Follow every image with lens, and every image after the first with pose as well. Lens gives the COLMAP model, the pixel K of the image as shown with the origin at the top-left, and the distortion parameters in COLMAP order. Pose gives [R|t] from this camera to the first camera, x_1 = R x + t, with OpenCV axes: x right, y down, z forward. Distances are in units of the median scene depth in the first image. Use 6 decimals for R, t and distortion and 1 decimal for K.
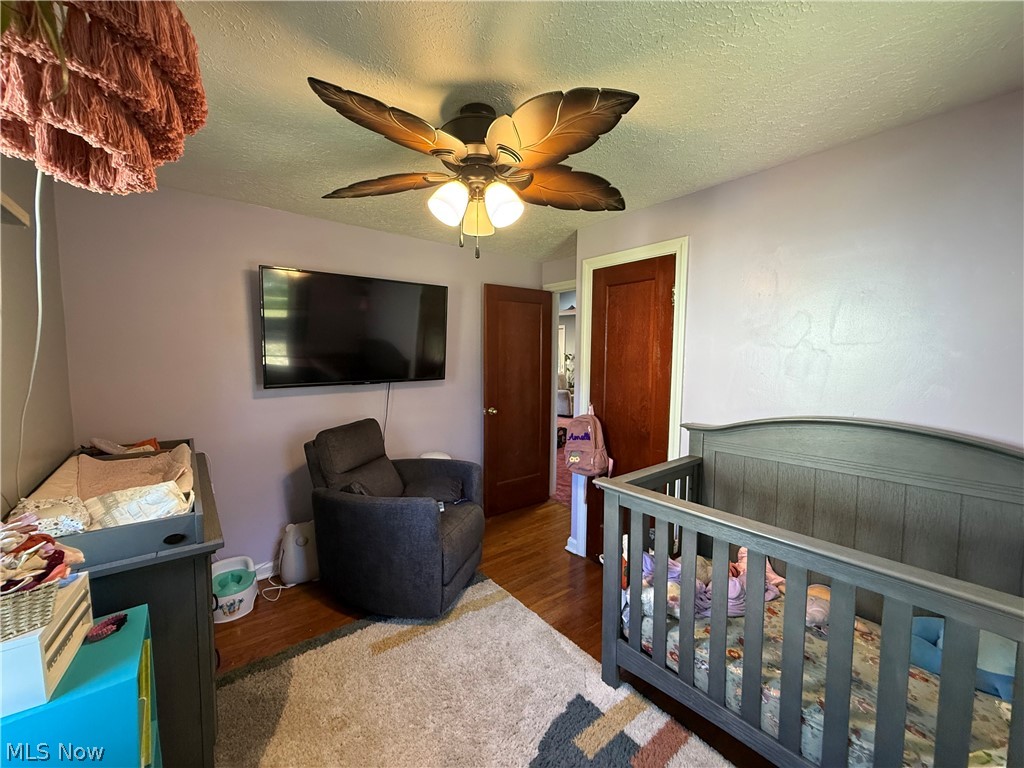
lens RADIAL K [[406.7, 0, 510.8], [0, 406.7, 377.7], [0, 0, 1]] dist [-0.003905, 0.000786]
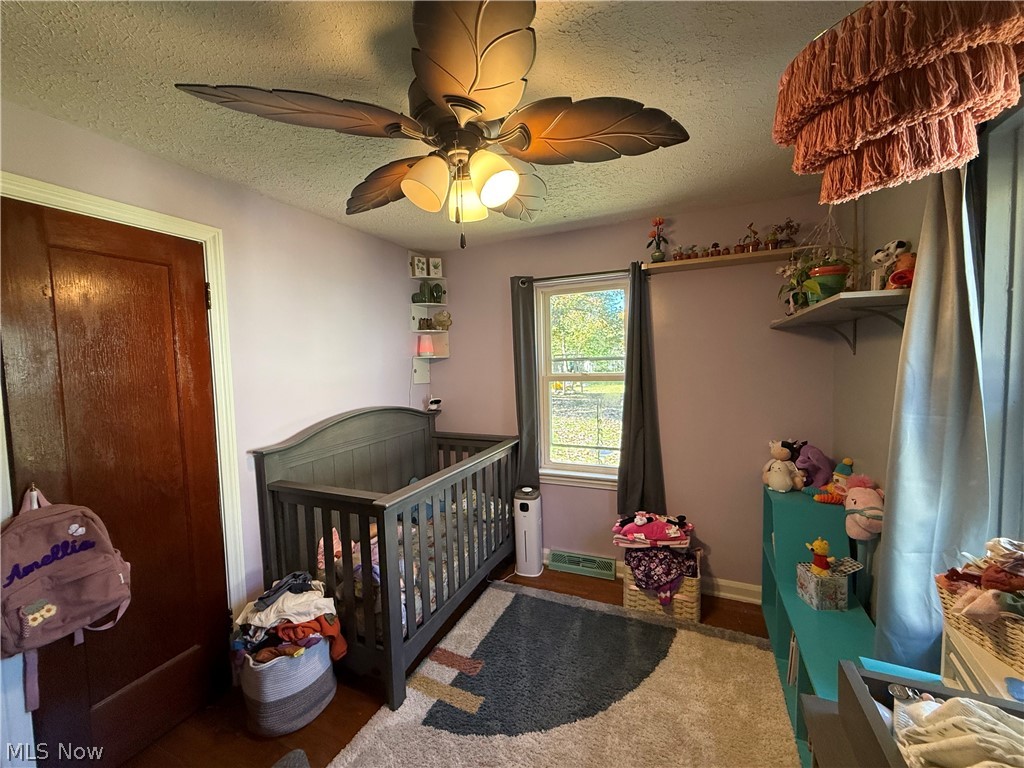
lens RADIAL K [[406.7, 0, 511.3], [0, 406.7, 385.2], [0, 0, 1]] dist [-0.003905, 0.000786]
pose [[-0.459860, -0.040801, 0.887053, -0.745995], [0.089460, 0.991733, 0.091994, -0.076735], [-0.883473, 0.121660, -0.452409, 1.157824]]
